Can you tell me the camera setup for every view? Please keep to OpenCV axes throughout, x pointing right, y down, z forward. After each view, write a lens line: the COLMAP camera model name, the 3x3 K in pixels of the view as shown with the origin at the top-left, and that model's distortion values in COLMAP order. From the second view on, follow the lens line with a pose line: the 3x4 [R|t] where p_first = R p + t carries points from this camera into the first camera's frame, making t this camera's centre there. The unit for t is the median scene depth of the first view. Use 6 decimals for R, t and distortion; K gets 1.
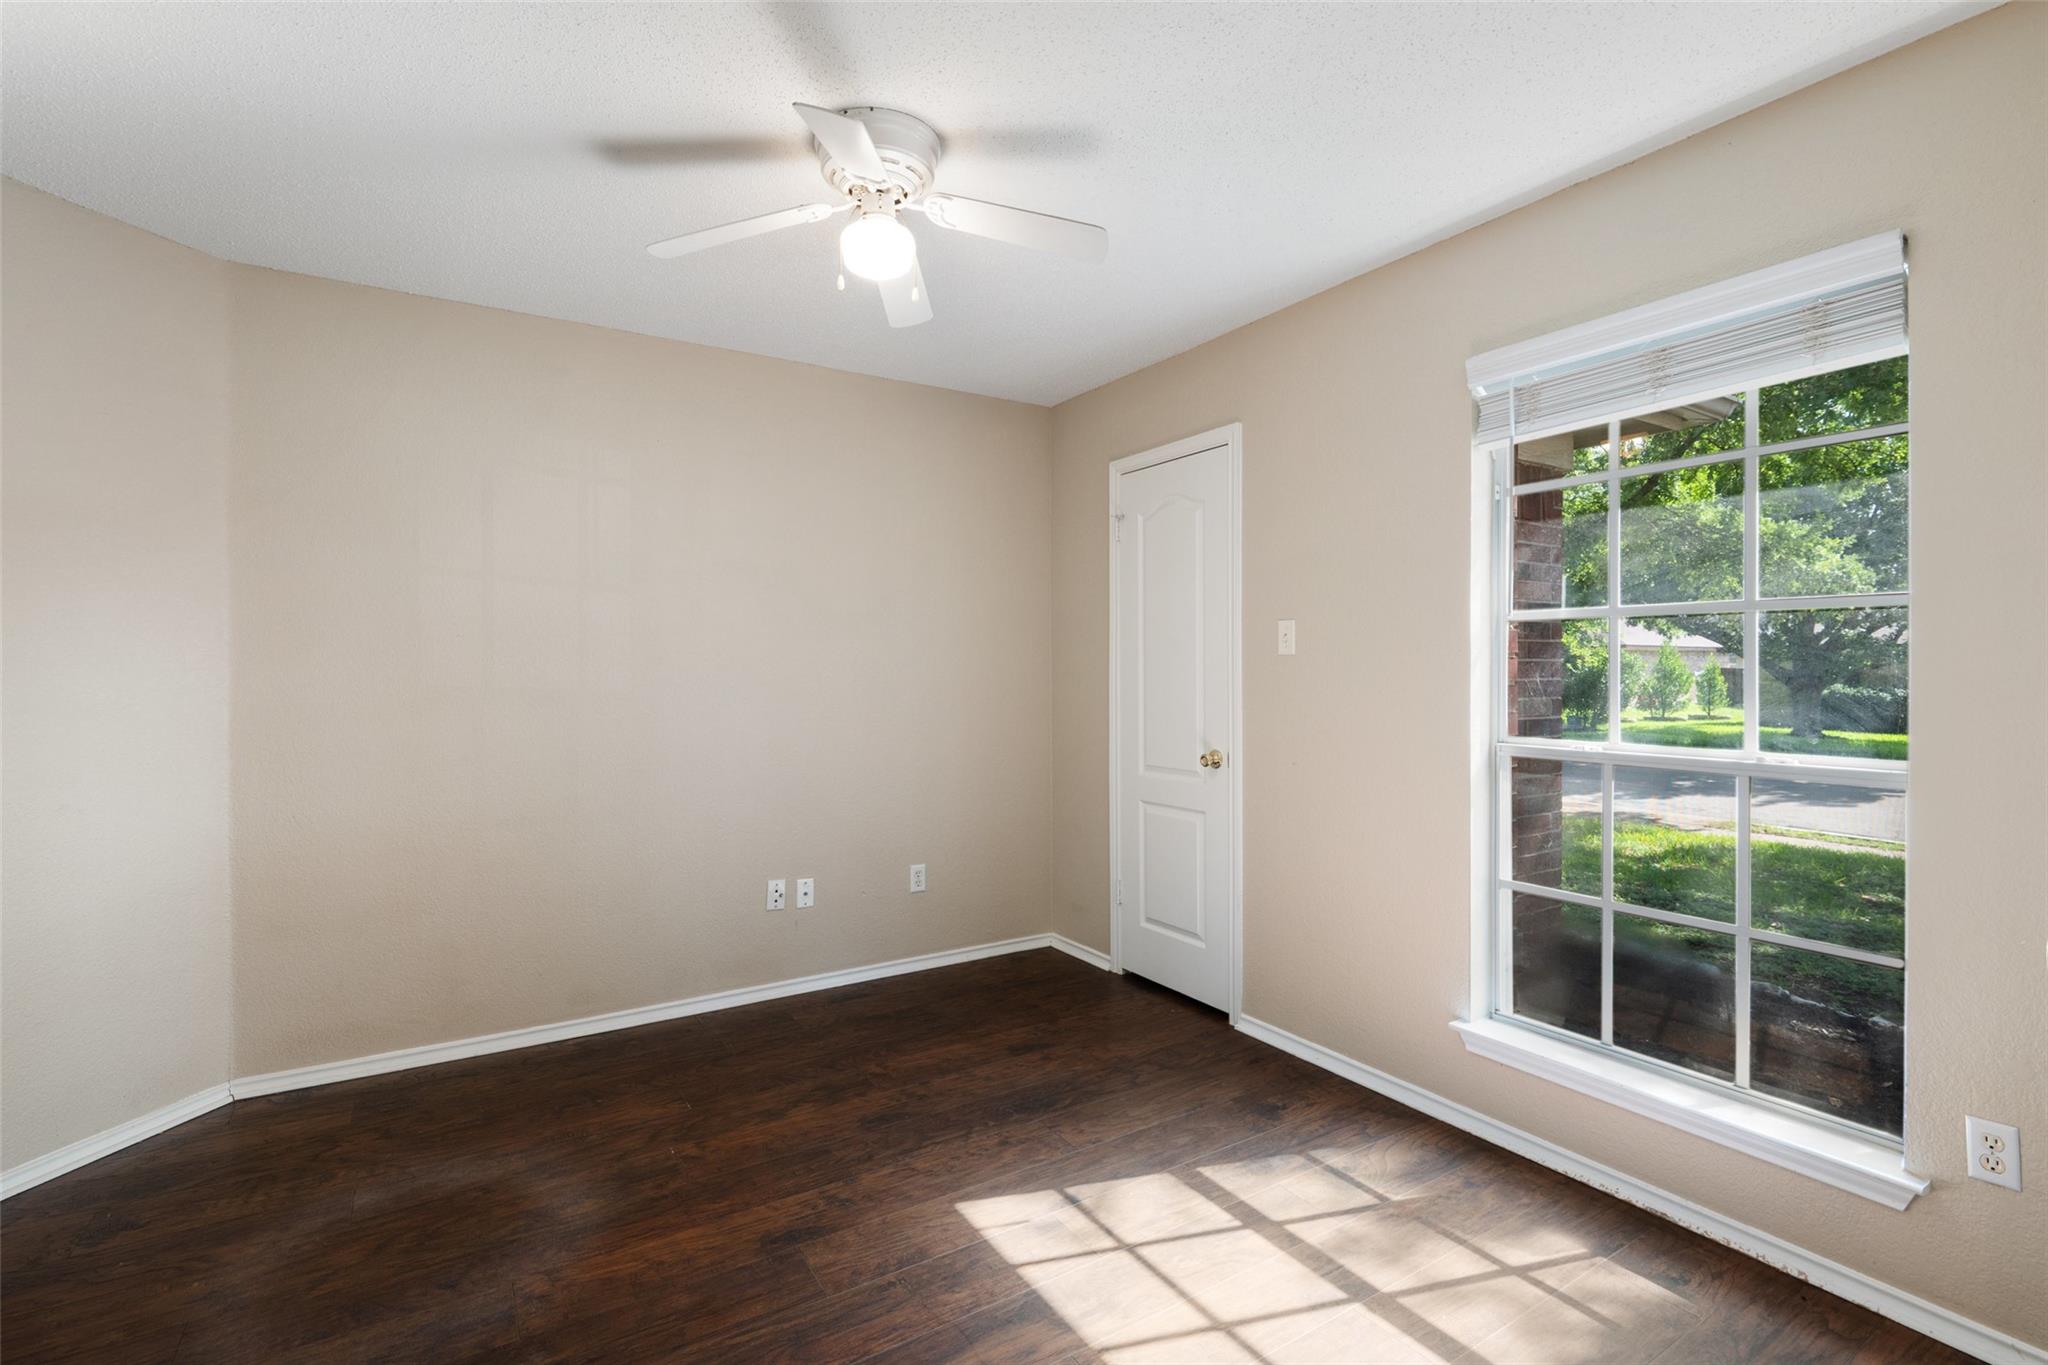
lens RADIAL K [[925.9, 0, 1025.0], [0, 925.9, 682.5], [0, 0, 1]] dist [0.001974, -0.008997]
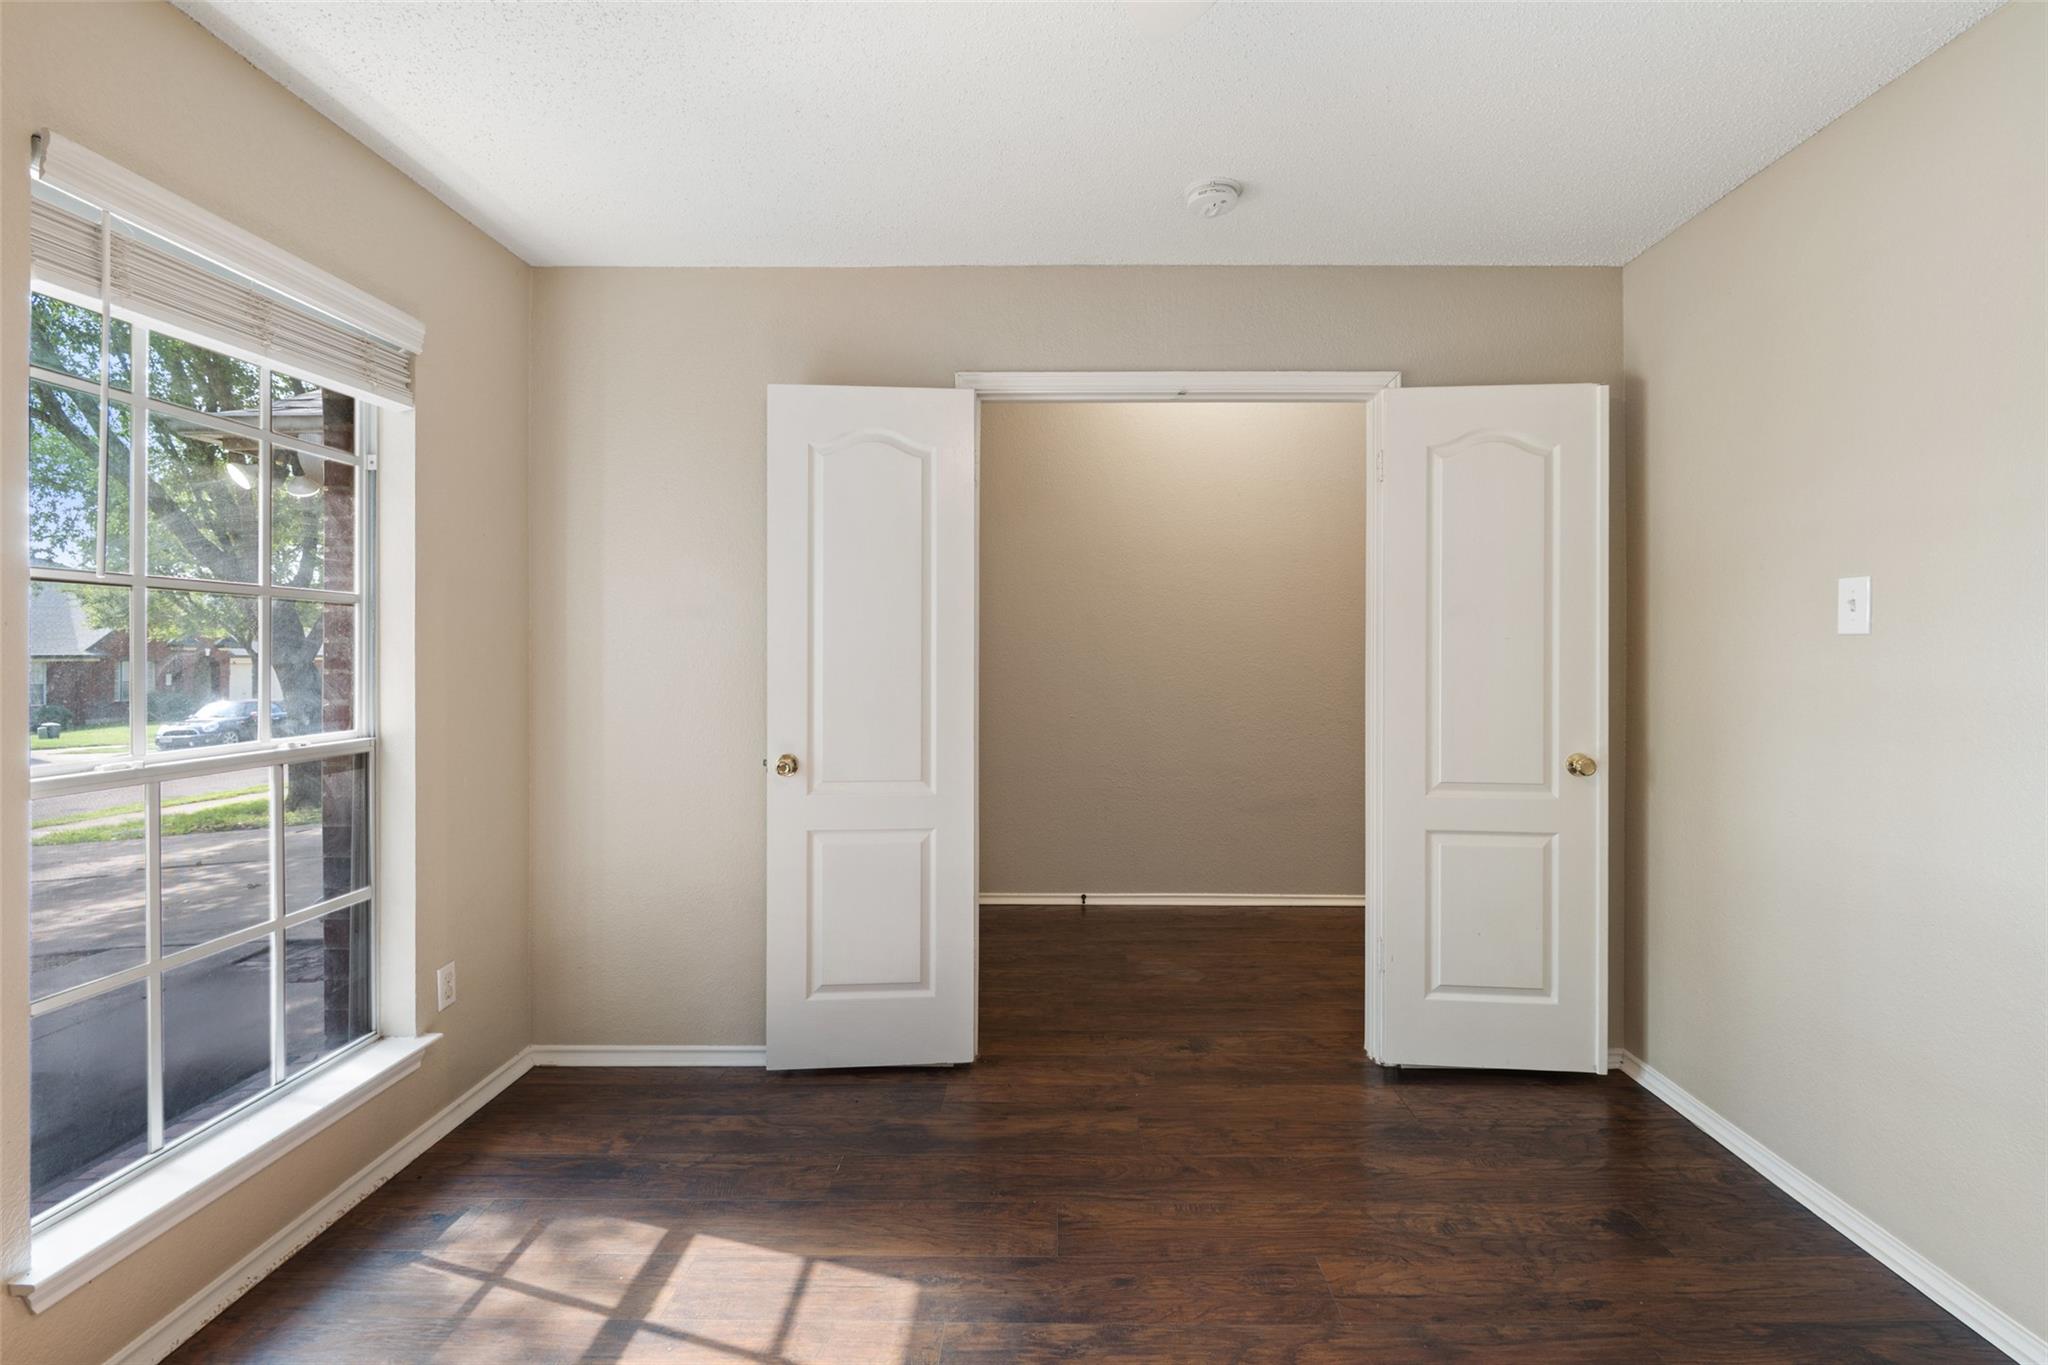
lens RADIAL K [[979.5, 0, 1022.0], [0, 979.5, 664.4], [0, 0, 1]] dist [0.001124, -0.000041]
pose [[-0.841739, 0.004331, 0.539867, -0.486355], [0.013308, 0.999830, 0.012729, -0.008505], [-0.539720, 0.017899, -0.841654, 1.547767]]
